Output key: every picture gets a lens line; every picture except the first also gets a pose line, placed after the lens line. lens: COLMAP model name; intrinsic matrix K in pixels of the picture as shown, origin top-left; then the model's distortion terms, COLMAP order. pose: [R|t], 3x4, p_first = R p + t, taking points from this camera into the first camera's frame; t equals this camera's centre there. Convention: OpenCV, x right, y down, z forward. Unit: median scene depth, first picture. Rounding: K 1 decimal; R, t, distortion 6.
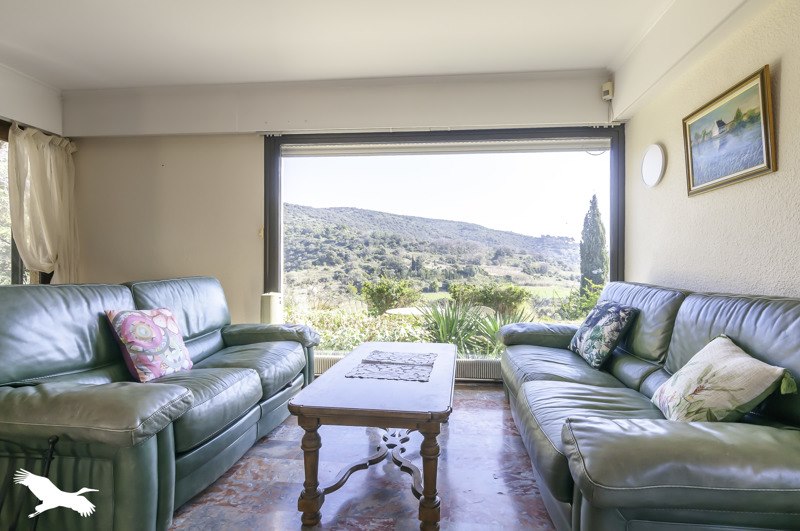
lens RADIAL K [[399.6, 0, 404.2], [0, 399.6, 267.9], [0, 0, 1]] dist [-0.001261, -0.000922]
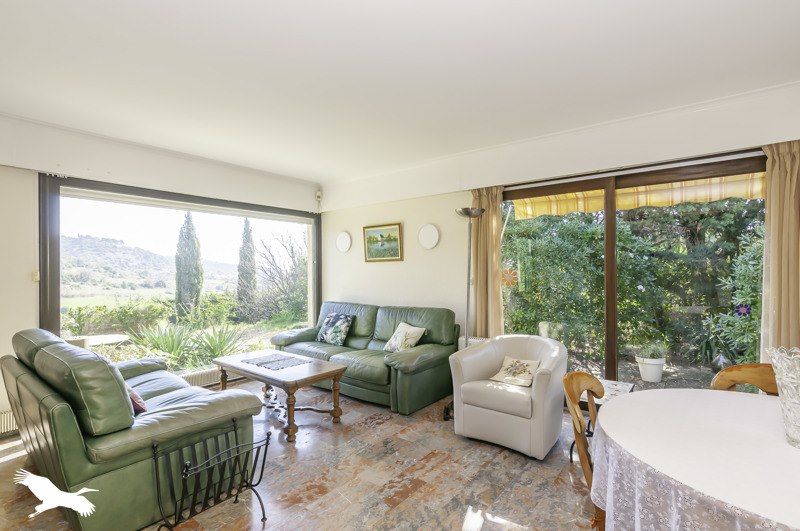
lens RADIAL K [[399.6, 0, 404.2], [0, 399.6, 267.9], [0, 0, 1]] dist [-0.001261, -0.000922]
pose [[0.523082, -0.003387, 0.852276, -1.069139], [0.014044, 0.999891, -0.004646, -0.133292], [-0.852167, 0.014400, 0.523072, -0.347319]]
